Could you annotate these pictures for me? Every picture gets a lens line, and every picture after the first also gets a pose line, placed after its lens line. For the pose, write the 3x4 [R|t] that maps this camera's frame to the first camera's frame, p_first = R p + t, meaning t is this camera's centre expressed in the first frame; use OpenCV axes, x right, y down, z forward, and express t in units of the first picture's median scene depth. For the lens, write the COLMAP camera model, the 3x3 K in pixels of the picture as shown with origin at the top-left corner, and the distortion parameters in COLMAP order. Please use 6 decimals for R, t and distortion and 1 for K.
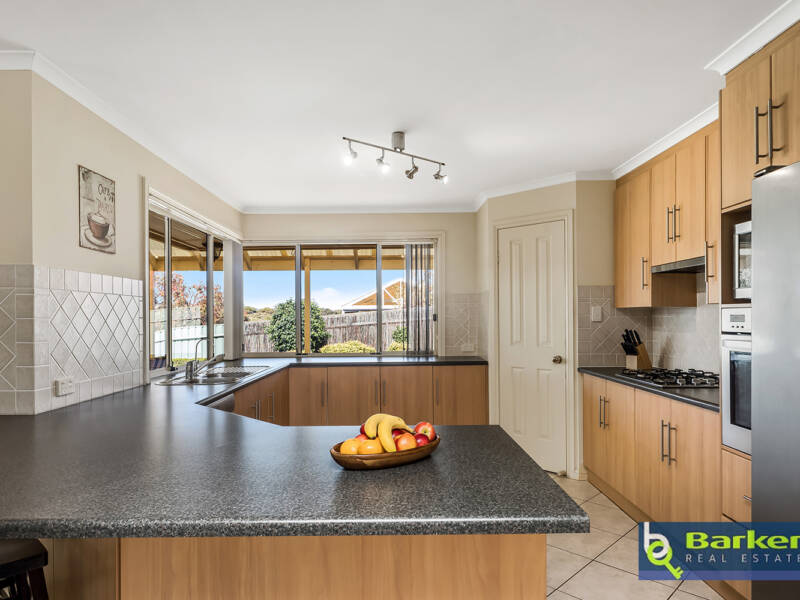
lens RADIAL K [[521.2, 0, 395.7], [0, 521.2, 317.8], [0, 0, 1]] dist [-0.000481, -0.002659]
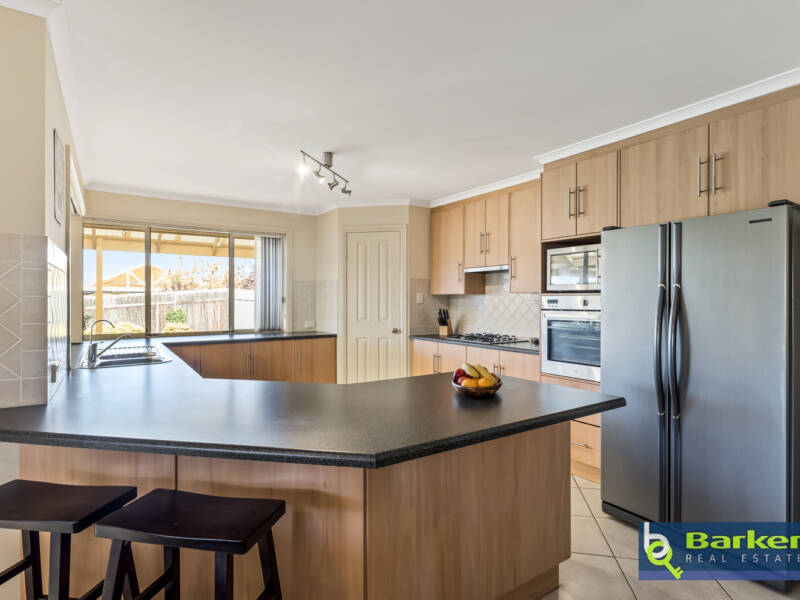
lens RADIAL K [[435.5, 0, 404.4], [0, 435.5, 300.1], [0, 0, 1]] dist [0.005597, 0.000421]
pose [[0.827467, 0.006960, 0.561472, -0.342512], [-0.006078, 0.999976, -0.003438, 0.002198], [-0.561482, -0.000568, 0.827489, 0.020022]]
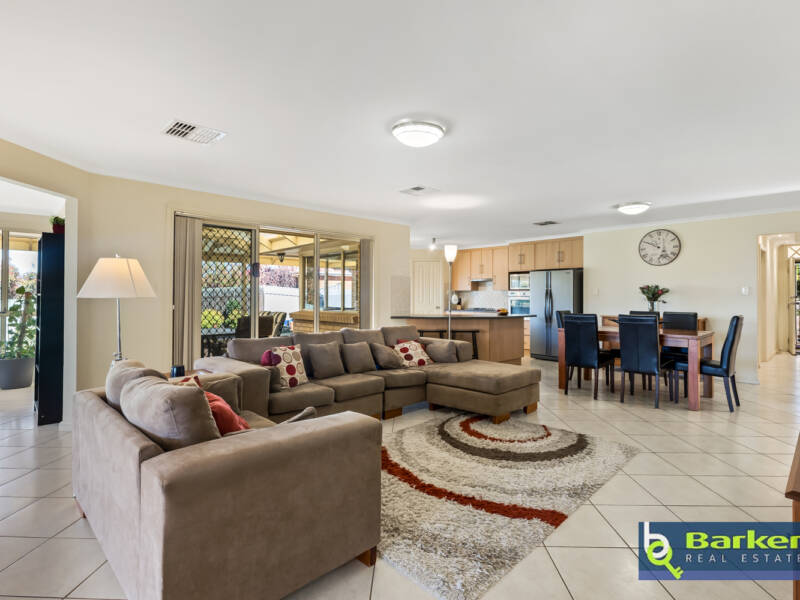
lens RADIAL K [[405.7, 0, 402.6], [0, 405.7, 289.7], [0, 0, 1]] dist [0.000736, 0.000161]
pose [[0.733400, 0.020606, 0.679485, -1.544745], [-0.010563, 0.999765, -0.018917, 0.027583], [-0.679715, 0.006697, 0.733446, -0.641060]]
